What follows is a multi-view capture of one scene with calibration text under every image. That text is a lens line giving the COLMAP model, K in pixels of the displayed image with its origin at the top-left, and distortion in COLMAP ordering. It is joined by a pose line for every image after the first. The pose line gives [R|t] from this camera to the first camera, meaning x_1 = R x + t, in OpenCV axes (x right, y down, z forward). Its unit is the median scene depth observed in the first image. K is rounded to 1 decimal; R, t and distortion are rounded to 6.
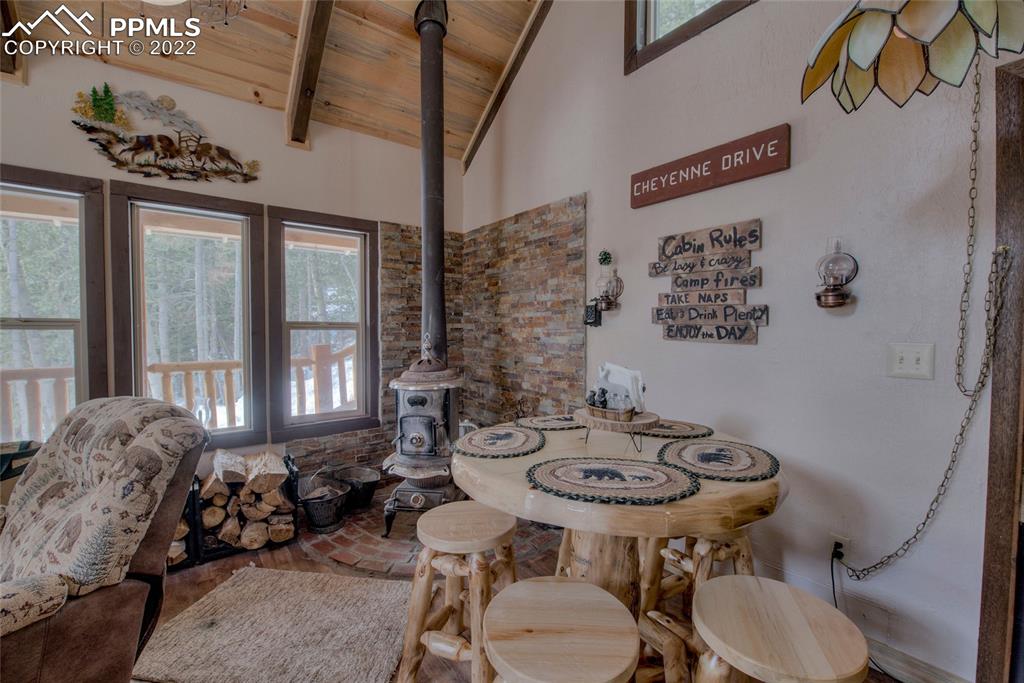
lens RADIAL K [[416.9, 0, 500.4], [0, 416.9, 342.8], [0, 0, 1]] dist [-0.001138, -0.008202]
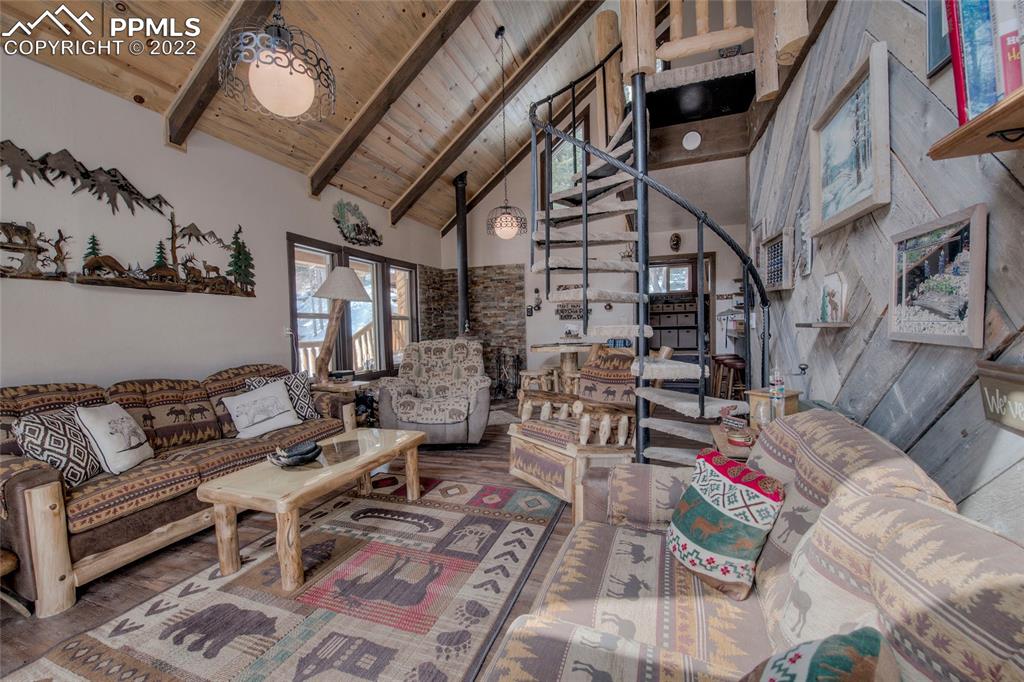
lens RADIAL K [[416.9, 0, 500.4], [0, 416.9, 342.3], [0, 0, 1]] dist [-0.001138, -0.008202]
pose [[0.843431, -0.040039, 0.535743, -1.252905], [0.040193, 0.999127, 0.011394, 0.080290], [-0.535731, 0.011923, 0.844304, -1.027837]]
